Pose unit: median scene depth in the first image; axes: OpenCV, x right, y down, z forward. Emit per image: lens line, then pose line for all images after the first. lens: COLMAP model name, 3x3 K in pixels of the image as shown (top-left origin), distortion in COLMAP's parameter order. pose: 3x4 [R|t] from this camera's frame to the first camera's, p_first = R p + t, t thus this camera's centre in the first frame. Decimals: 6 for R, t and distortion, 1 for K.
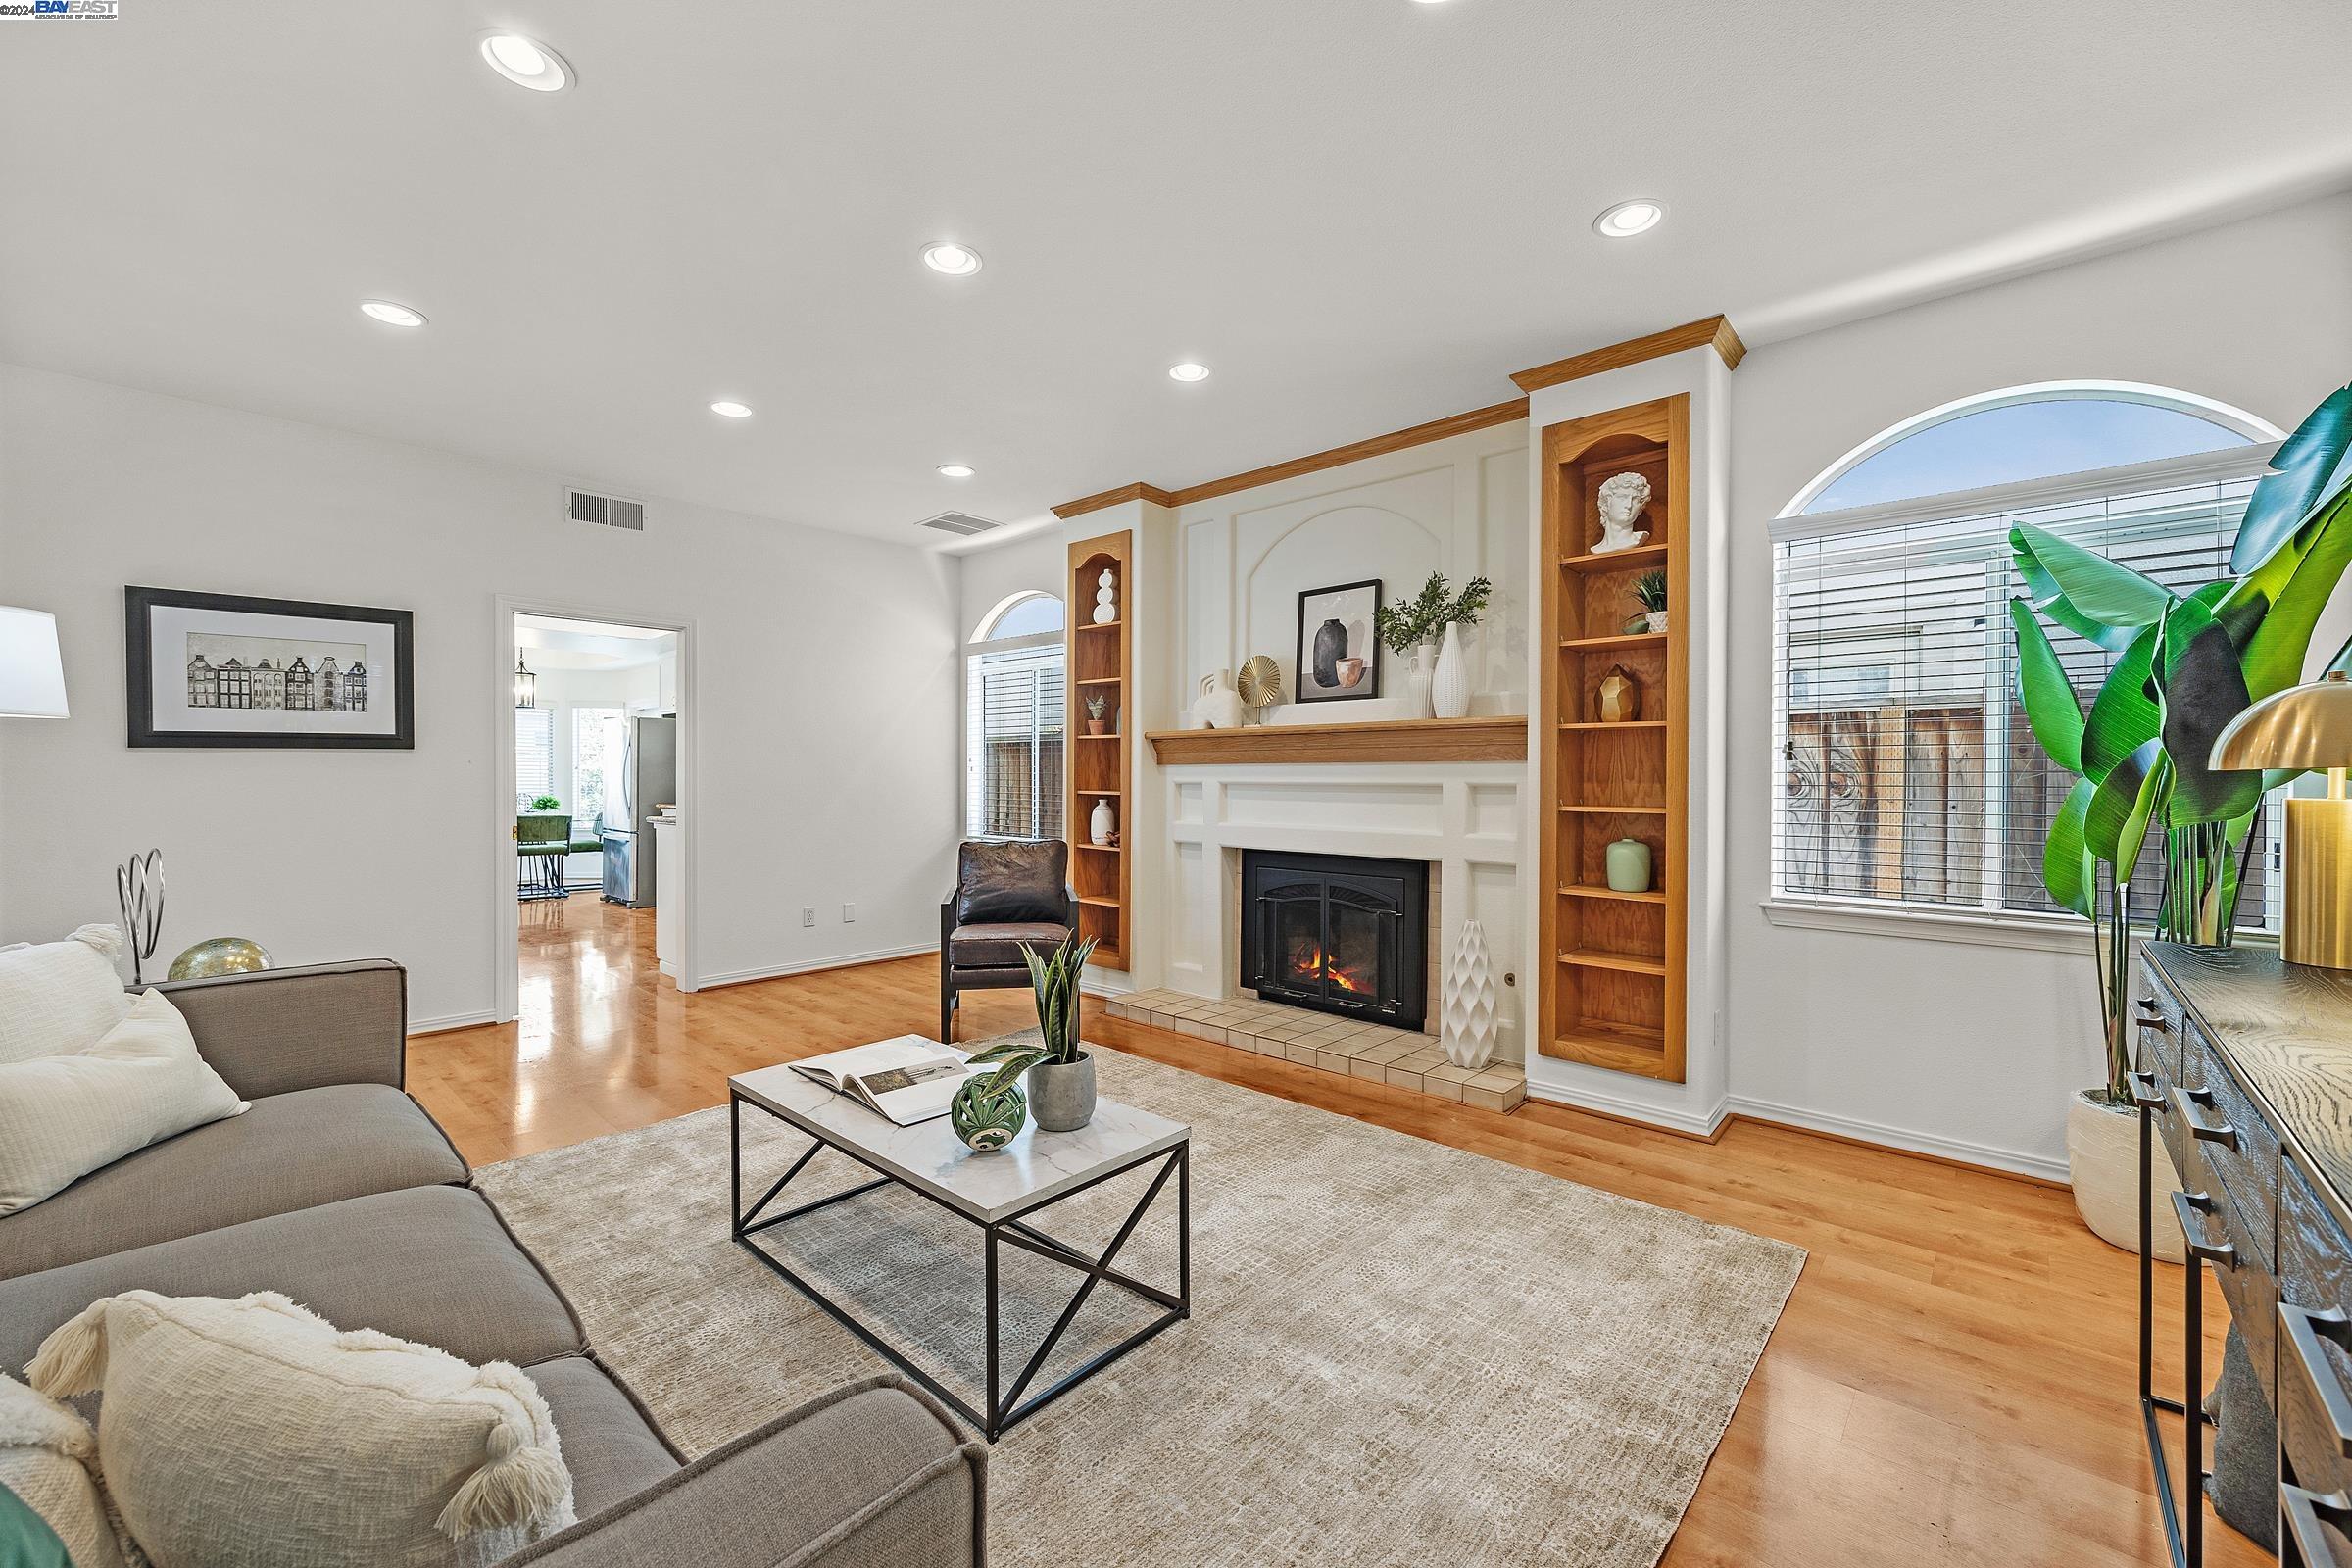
lens RADIAL K [[946.3, 0, 1180.0], [0, 946.3, 781.4], [0, 0, 1]] dist [-0.000874, 0.000003]
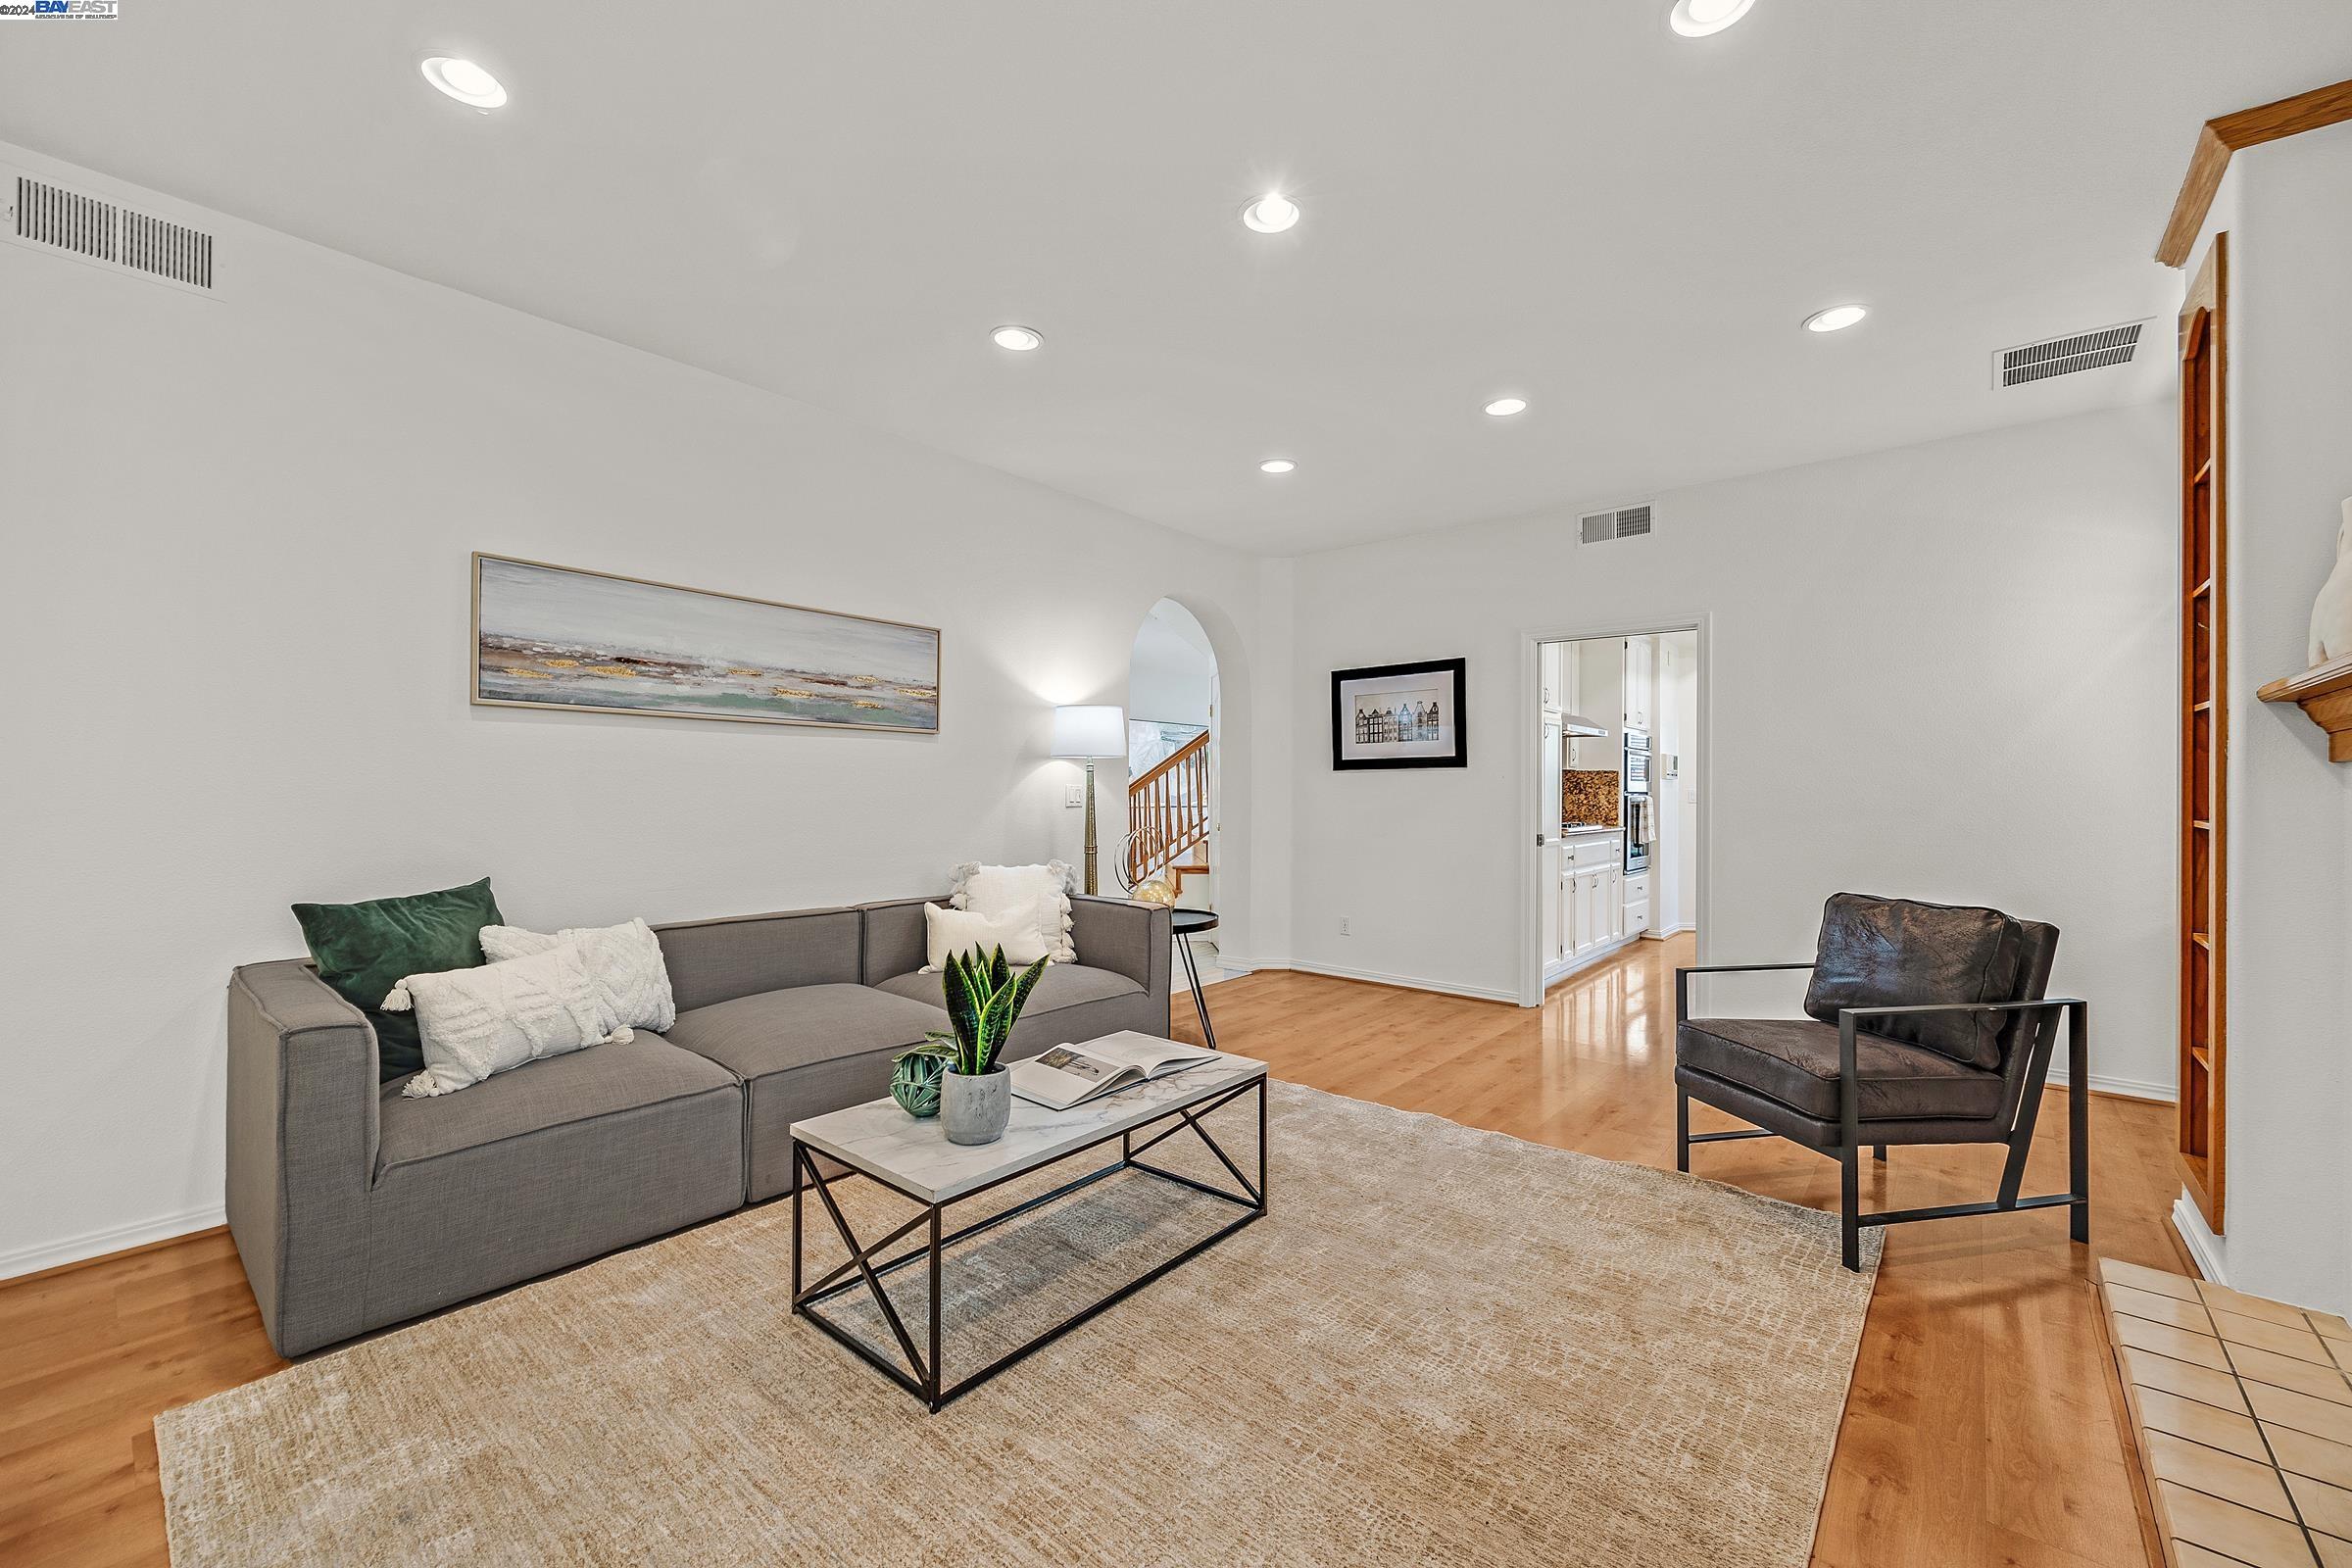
lens RADIAL K [[946.3, 0, 1180.0], [0, 946.3, 781.4], [0, 0, 1]] dist [-0.000874, 0.000003]
pose [[0.028297, -0.011815, -0.999530, 0.429276], [-0.013239, 0.999838, -0.012194, 0.004383], [0.999512, 0.013578, 0.028136, 0.589347]]
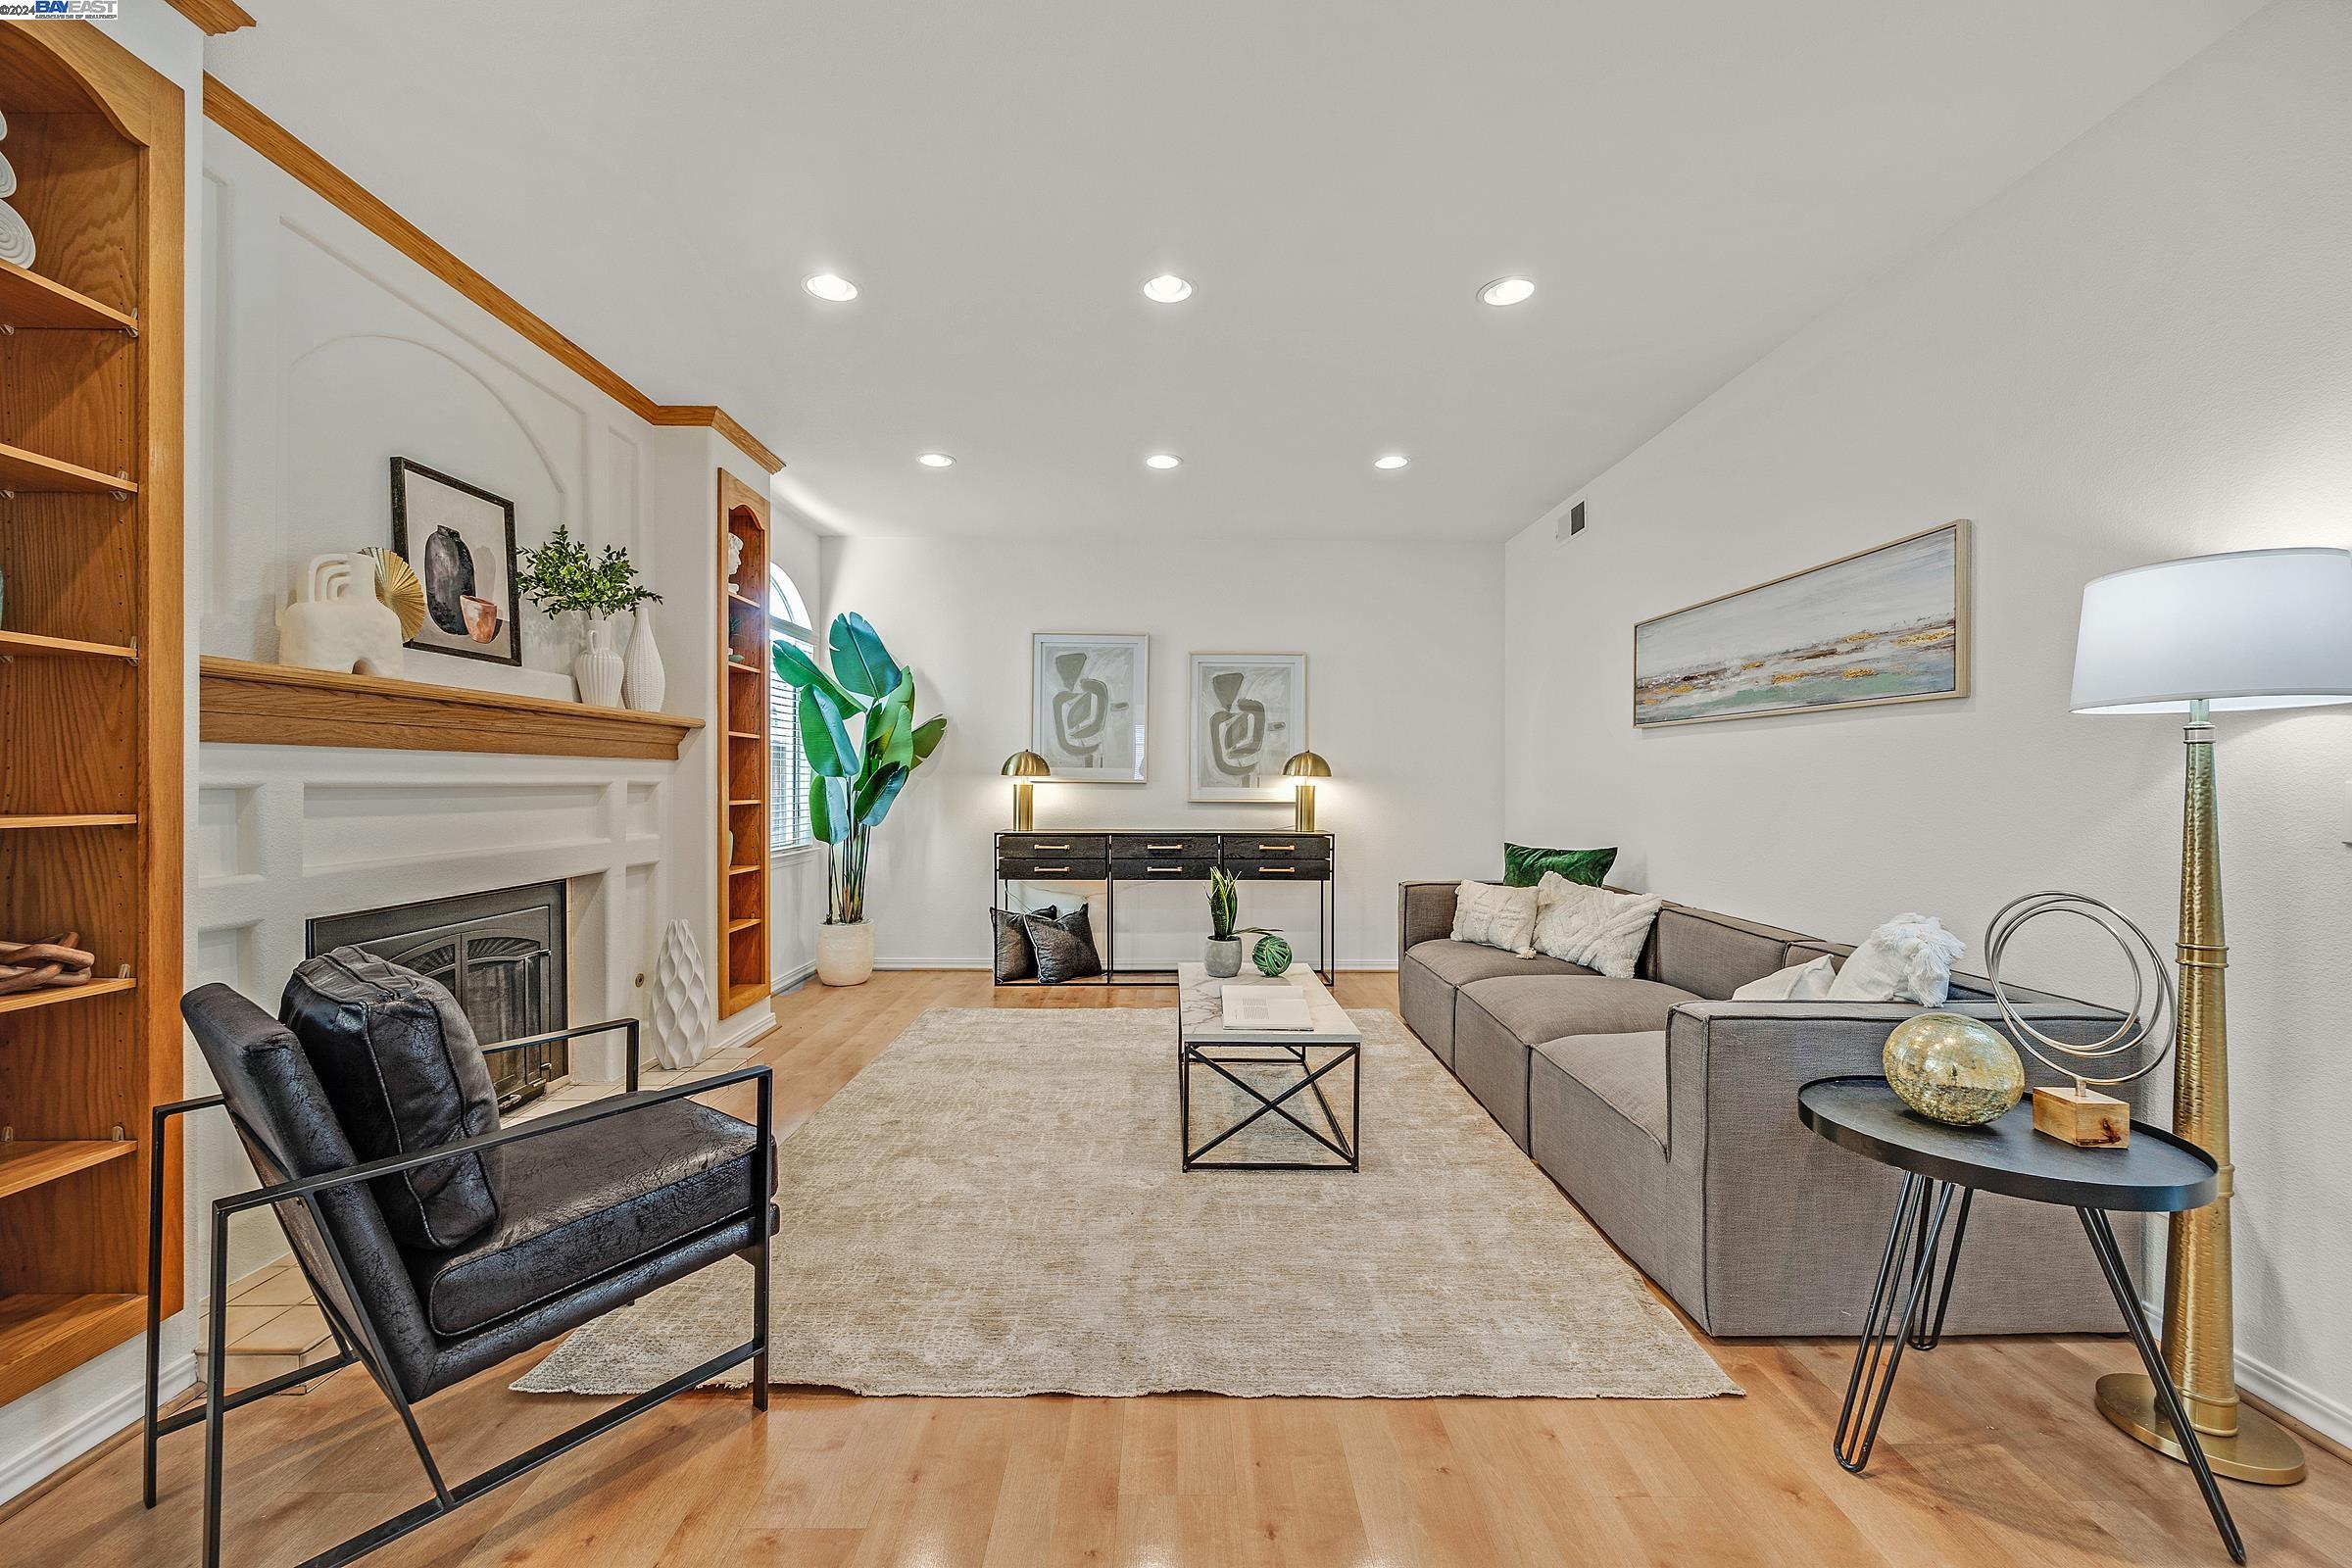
lens RADIAL K [[946.3, 0, 1180.0], [0, 946.3, 781.4], [0, 0, 1]] dist [-0.000874, 0.000003]
pose [[-0.674880, -0.007935, 0.737884, -0.684732], [-0.001884, 0.999957, 0.009031, -0.006148], [-0.737925, 0.004705, -0.674867, 1.123316]]
